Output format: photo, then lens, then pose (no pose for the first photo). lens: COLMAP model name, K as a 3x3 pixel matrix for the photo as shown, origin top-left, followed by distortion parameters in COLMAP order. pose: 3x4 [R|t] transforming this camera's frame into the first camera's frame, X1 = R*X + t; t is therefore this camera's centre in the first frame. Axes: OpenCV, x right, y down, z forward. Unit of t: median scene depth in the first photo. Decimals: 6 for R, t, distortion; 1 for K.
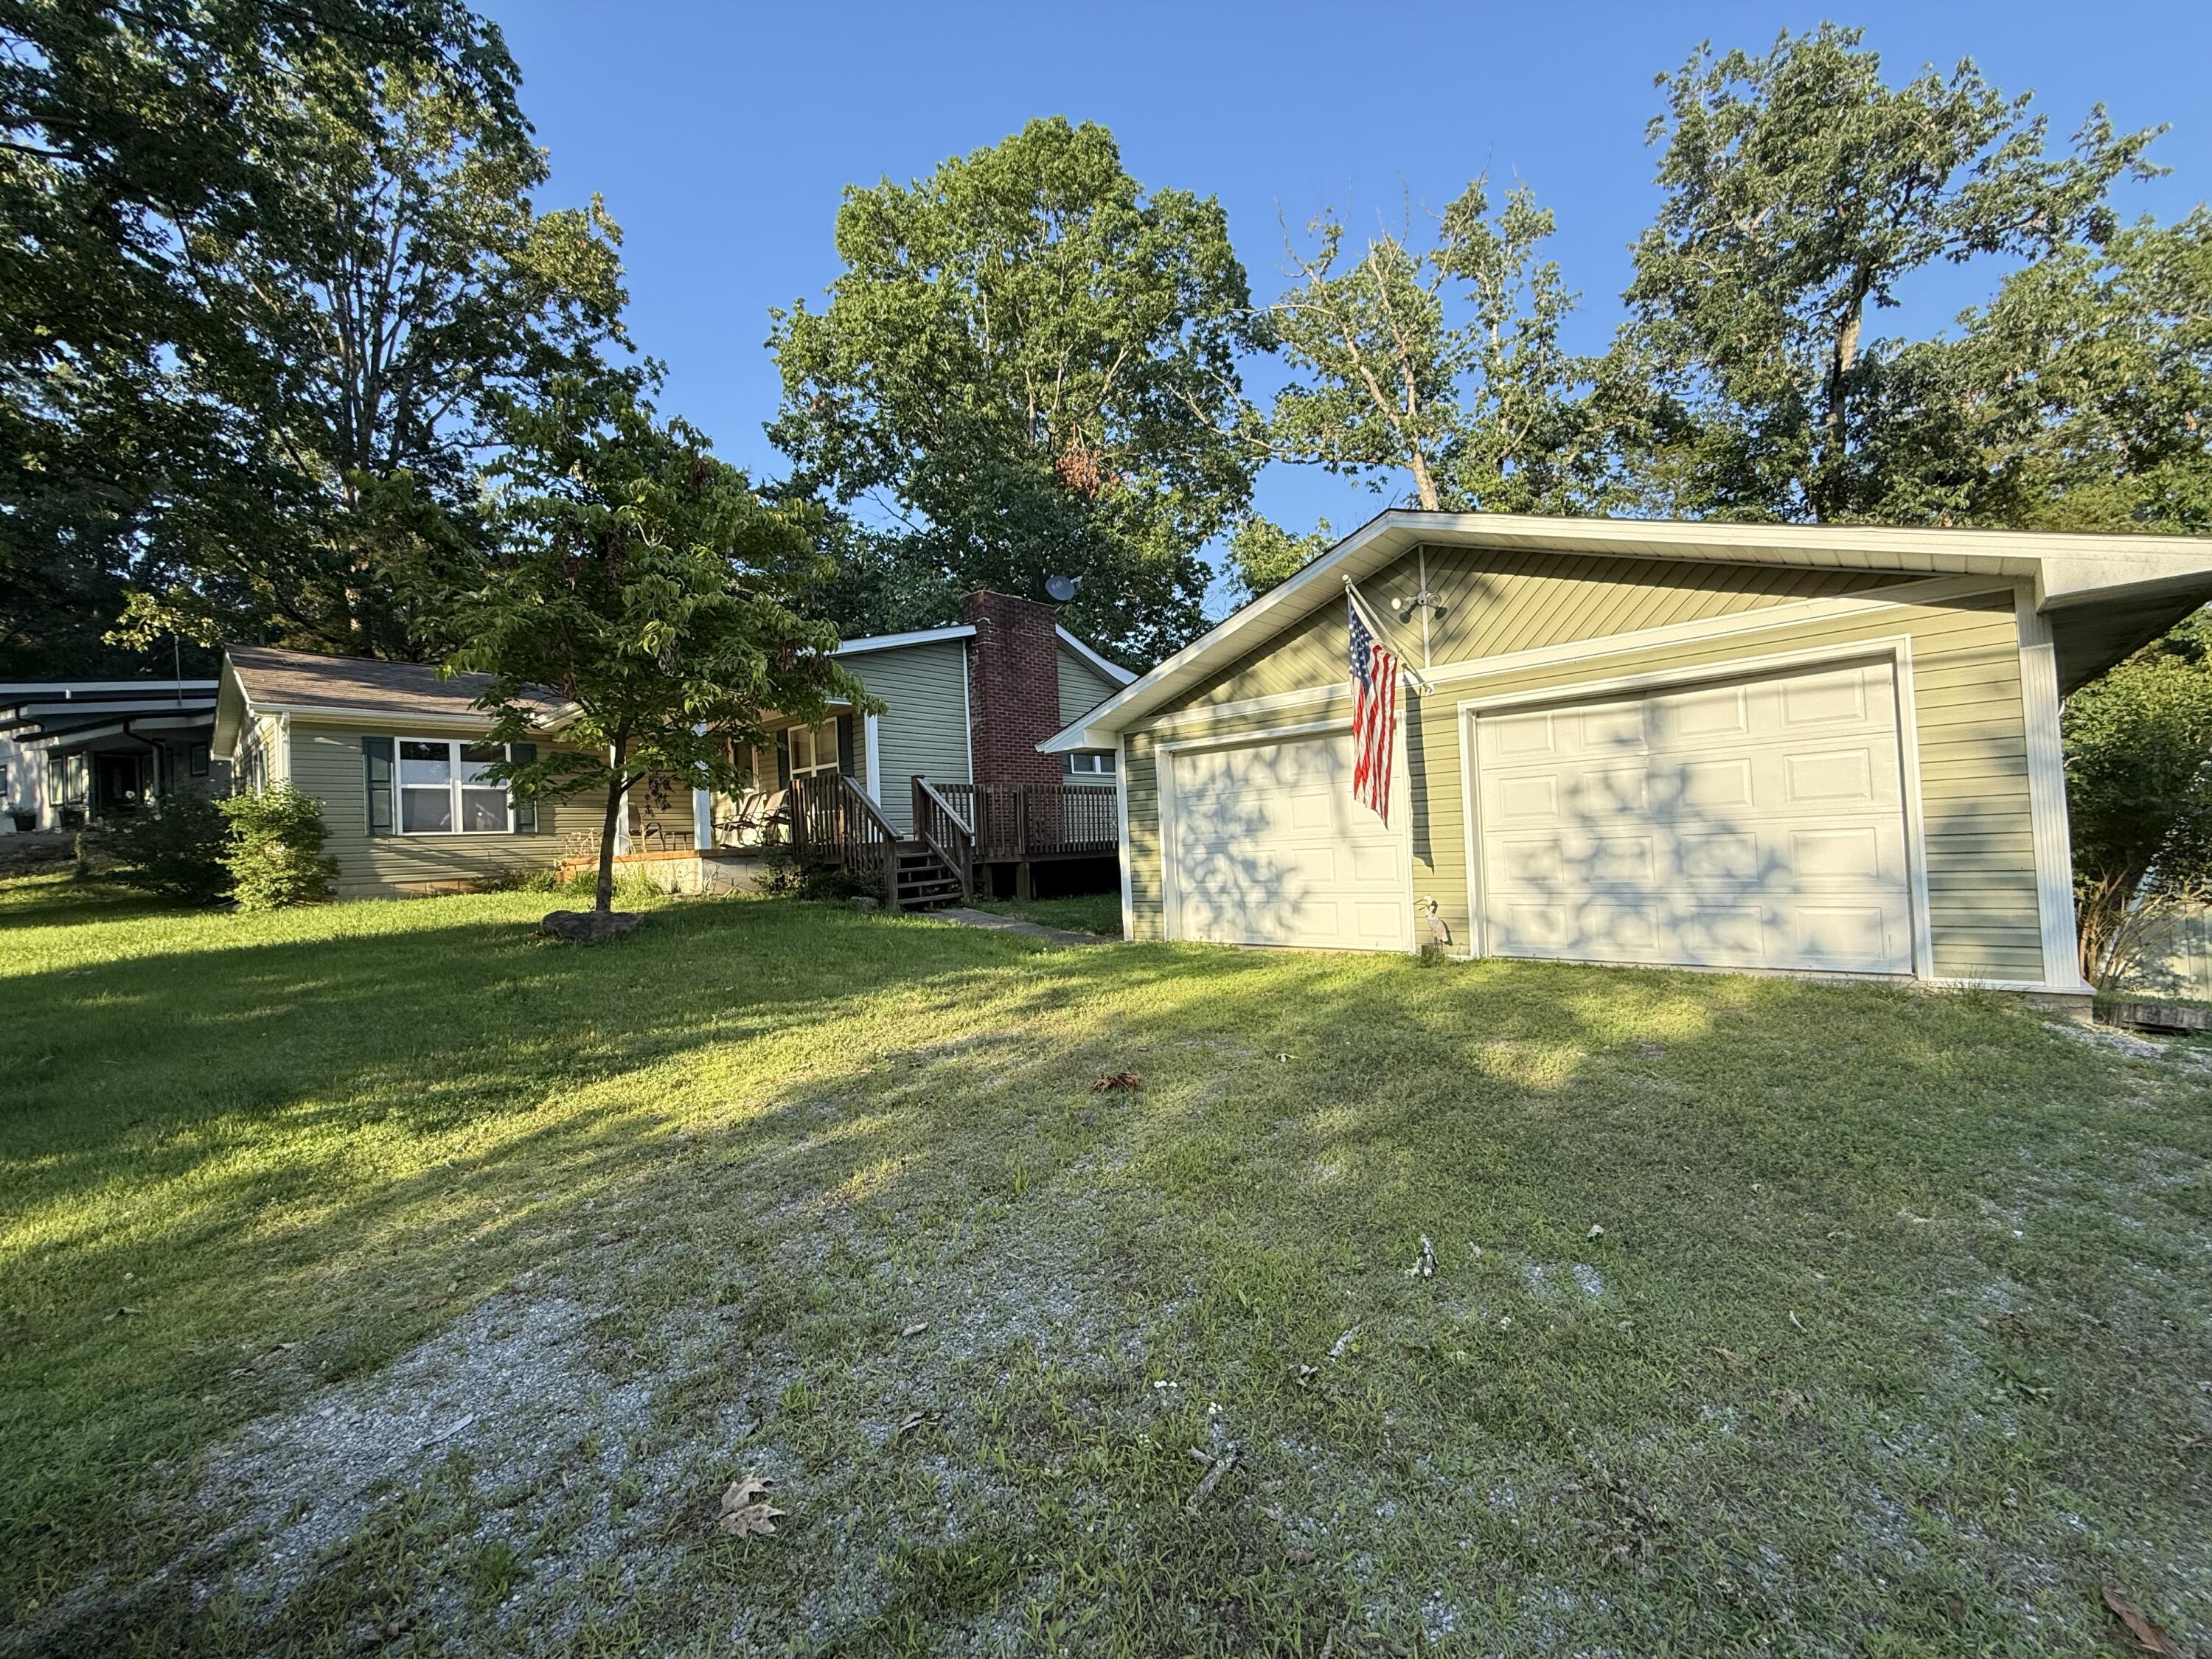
lens RADIAL K [[876.7, 0, 1106.0], [0, 876.7, 829.5], [0, 0, 1]] dist [0.001597, -0.000458]
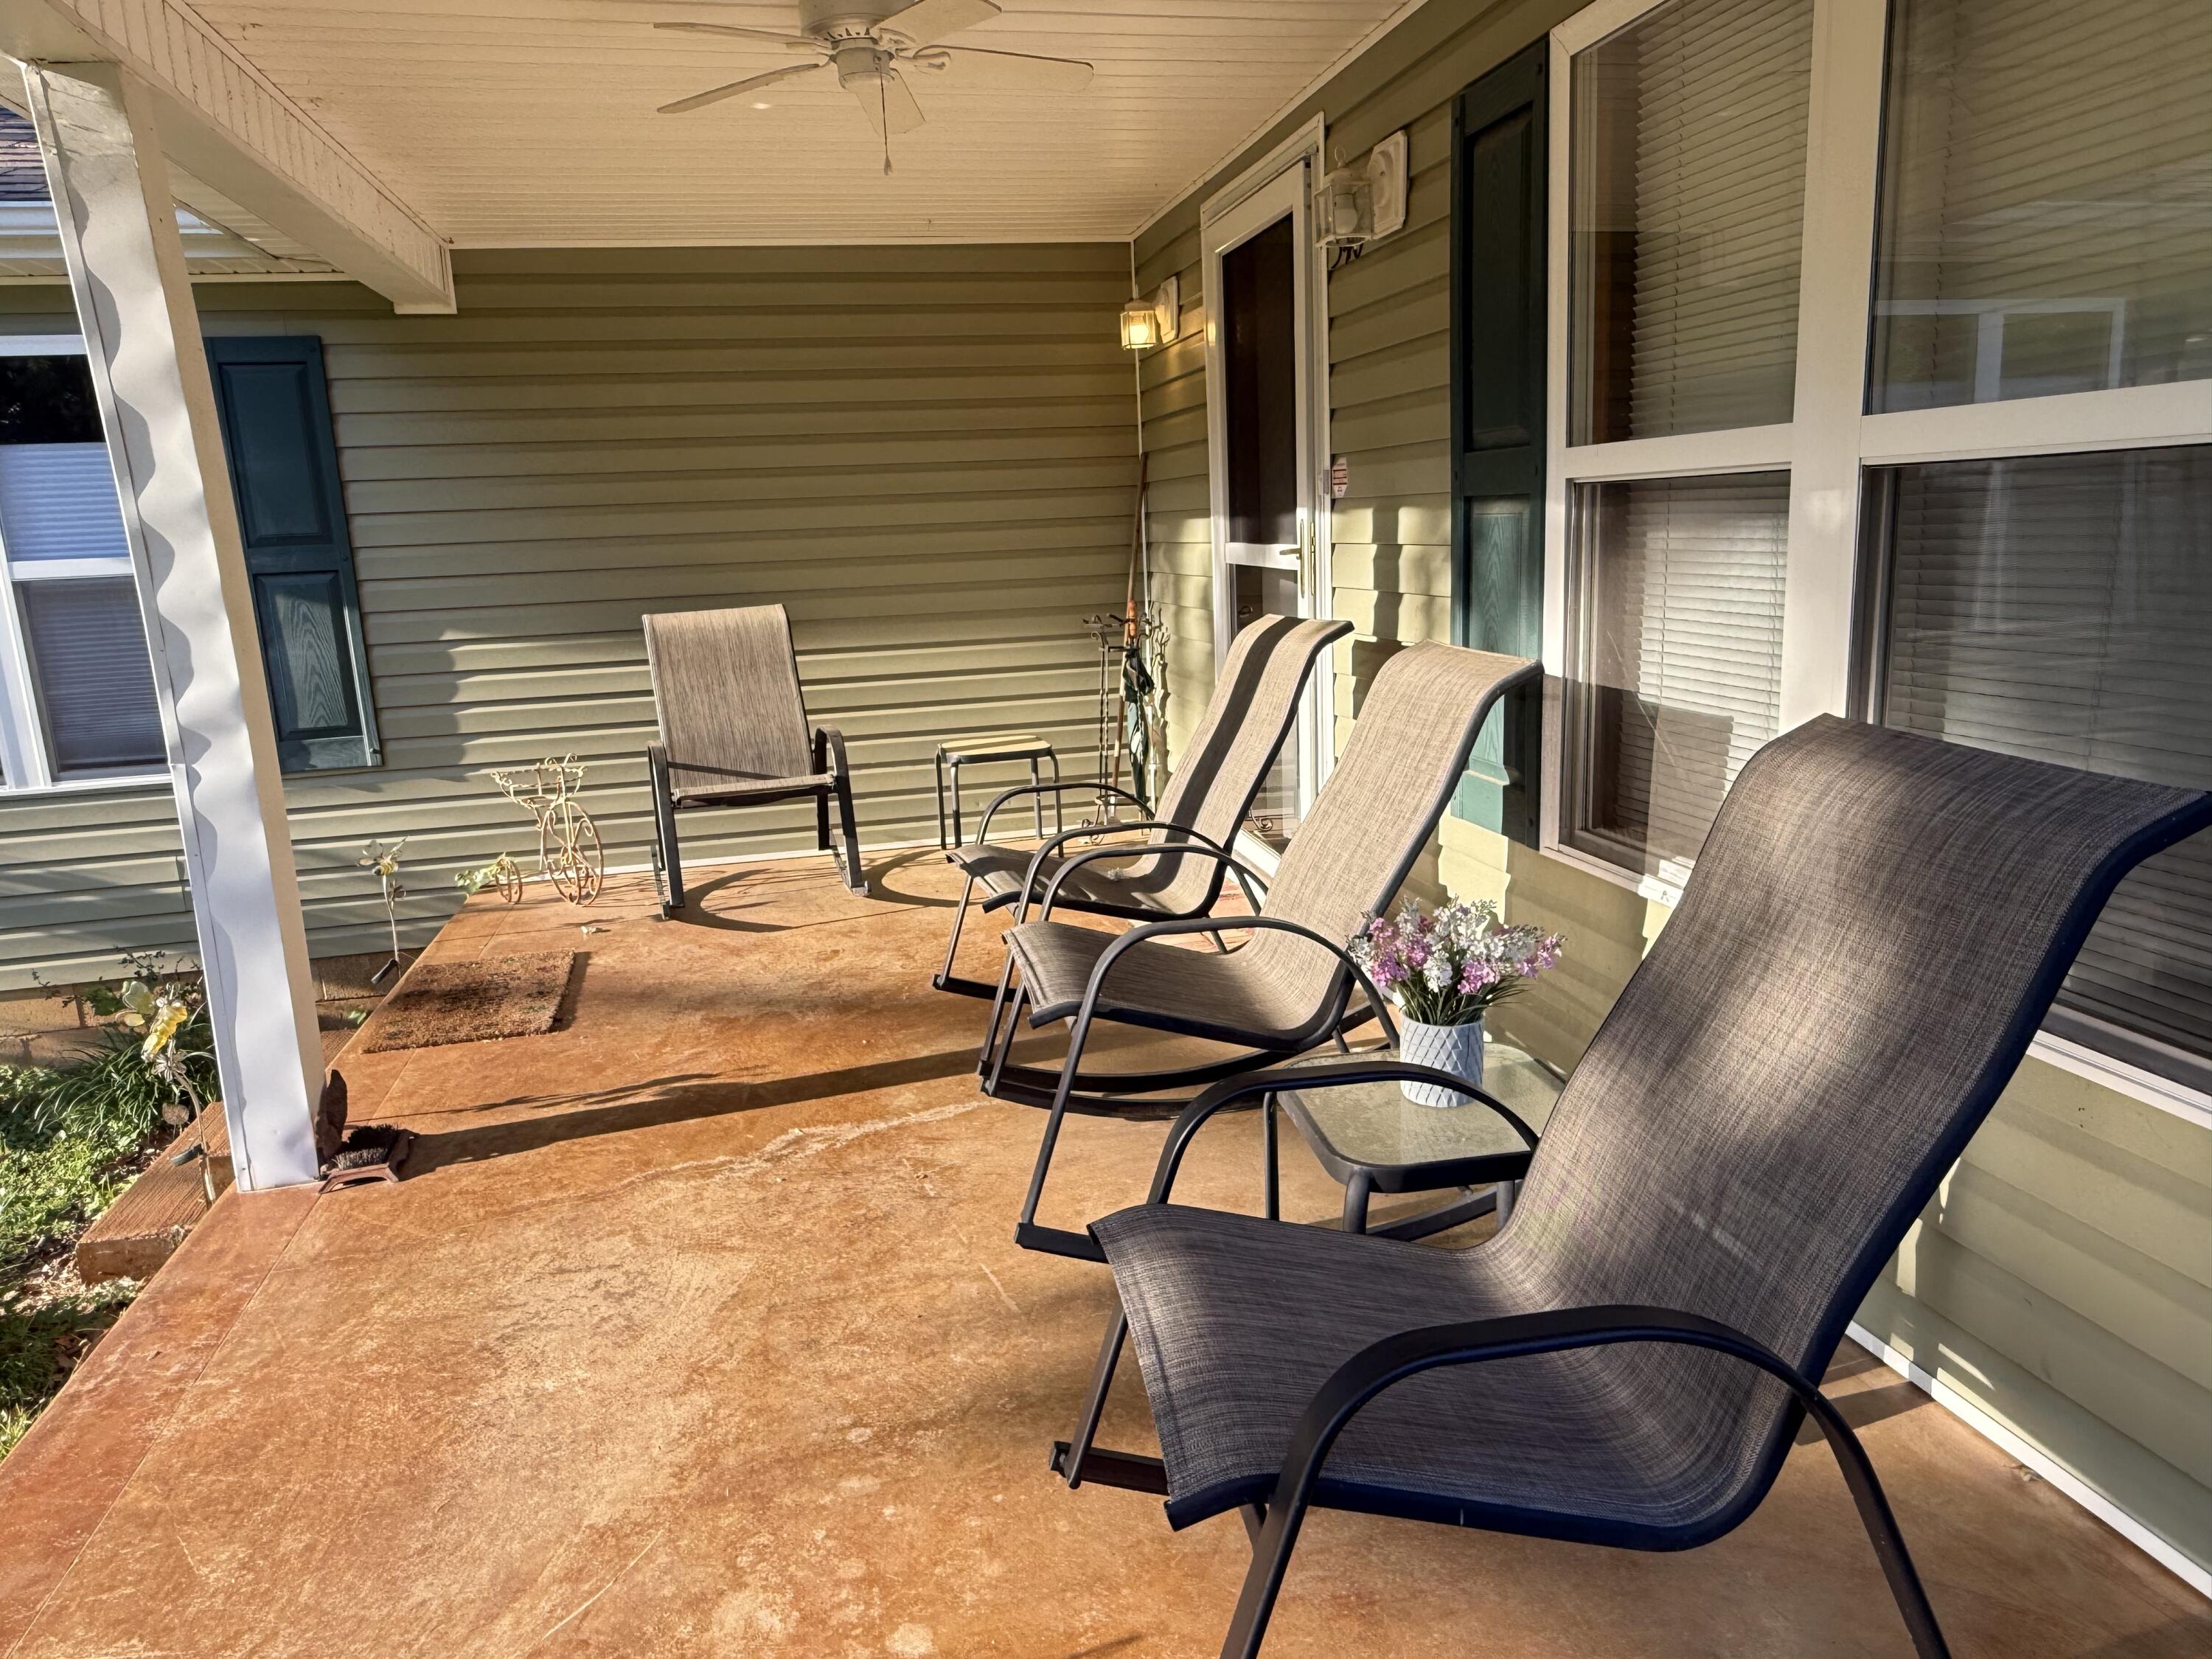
lens RADIAL K [[1451.1, 0, 1110.7], [0, 1451.1, 828.4], [0, 0, 1]] dist [-0.006925, 0.023656]
pose [[0.815493, 0.128572, -0.564305, -0.447707], [0.016635, 0.969403, 0.244911, -0.099227], [0.578527, -0.209110, 0.788403, 1.229358]]
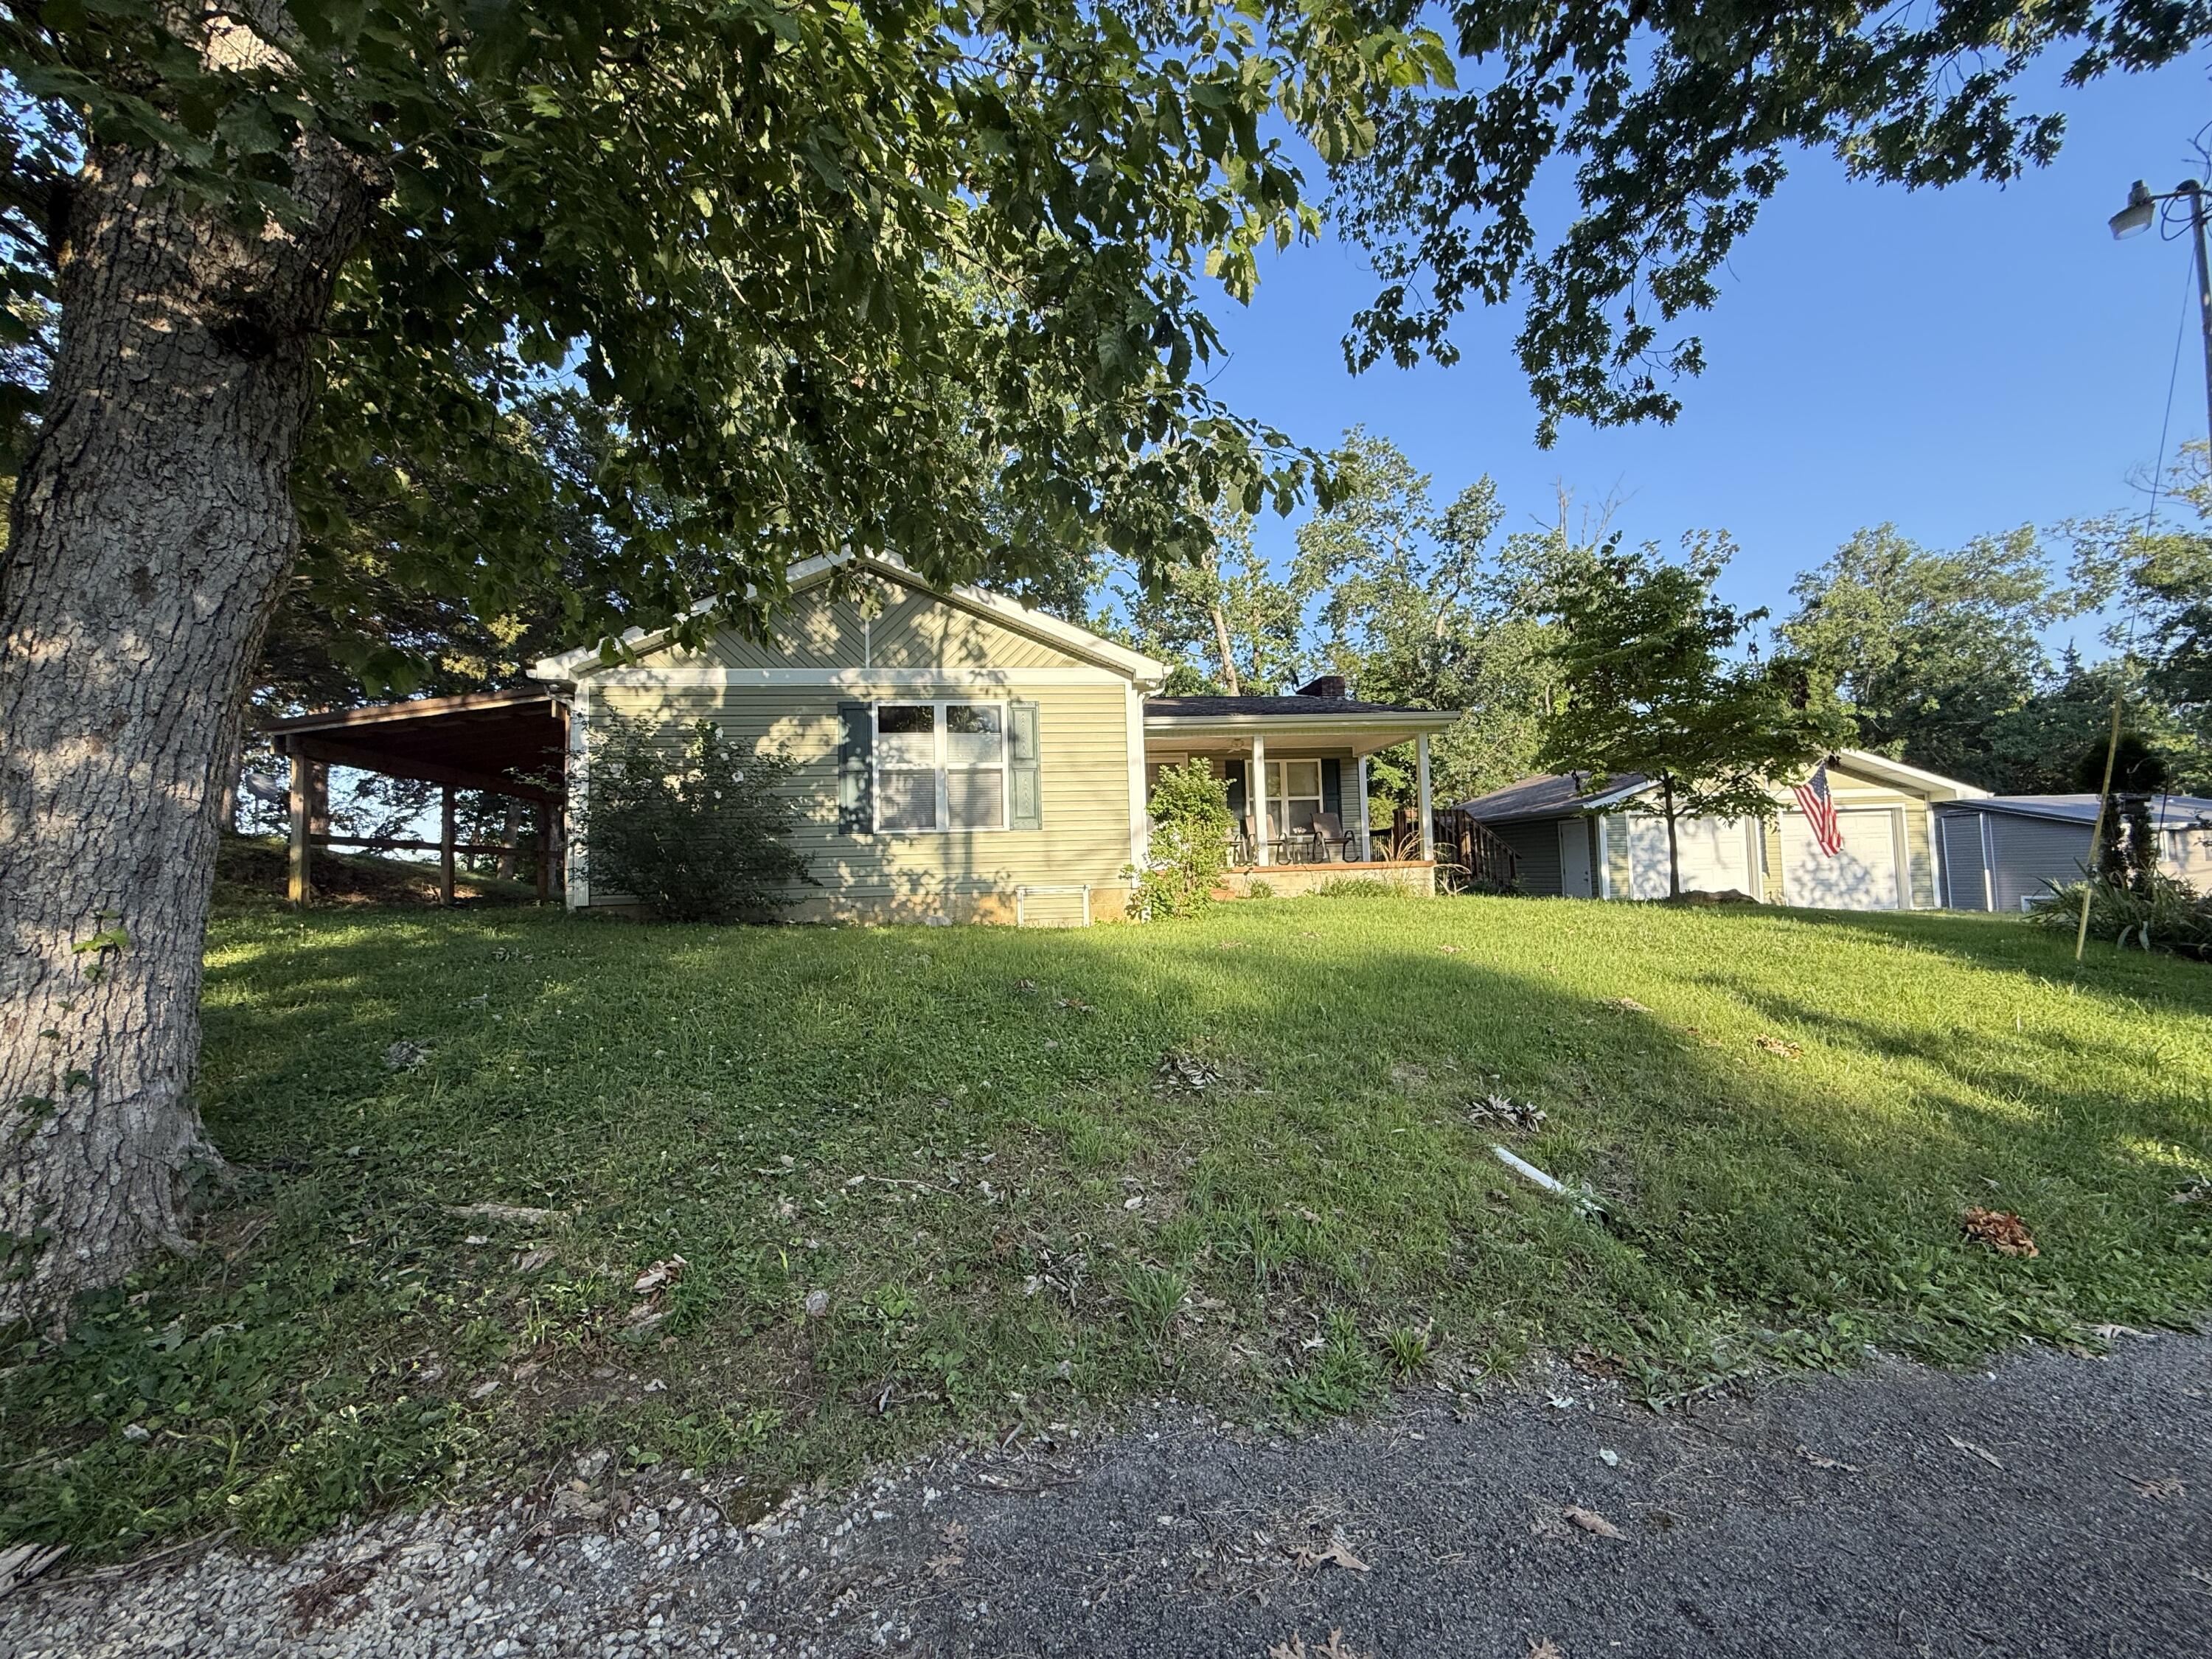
lens RADIAL K [[876.7, 0, 1106.0], [0, 876.7, 829.5], [0, 0, 1]] dist [0.001597, -0.000458]
pose [[0.667536, 0.067583, 0.741504, -2.000220], [-0.012833, 0.996769, -0.079295, 0.102320], [-0.744467, 0.043416, 0.666246, 0.578881]]
